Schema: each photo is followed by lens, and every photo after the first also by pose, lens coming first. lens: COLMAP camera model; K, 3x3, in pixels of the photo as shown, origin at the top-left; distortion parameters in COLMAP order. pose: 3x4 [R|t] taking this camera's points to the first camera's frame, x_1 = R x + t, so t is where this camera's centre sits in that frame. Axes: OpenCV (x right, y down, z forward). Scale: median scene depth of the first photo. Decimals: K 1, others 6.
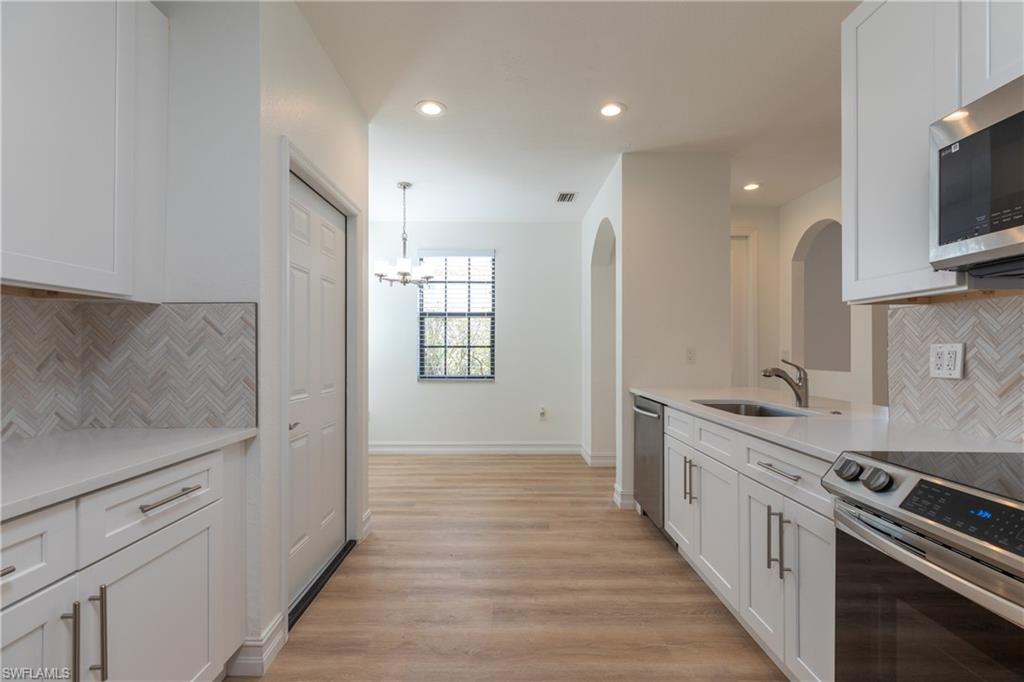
lens RADIAL K [[466.5, 0, 511.1], [0, 466.5, 349.0], [0, 0, 1]] dist [-0.003591, 0.000516]
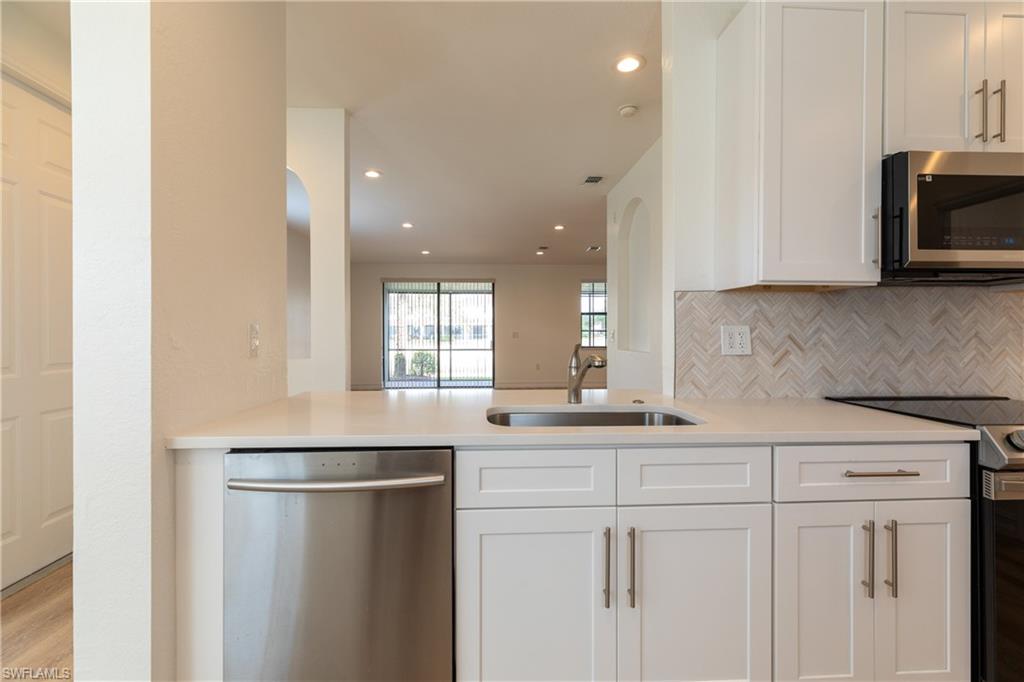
lens RADIAL K [[466.5, 0, 510.2], [0, 466.5, 333.7], [0, 0, 1]] dist [-0.003591, 0.000516]
pose [[-0.044188, -0.001058, 0.999023, -0.236659], [-0.003092, 0.999995, 0.000922, 0.009573], [-0.999018, -0.003048, -0.044192, 1.676436]]
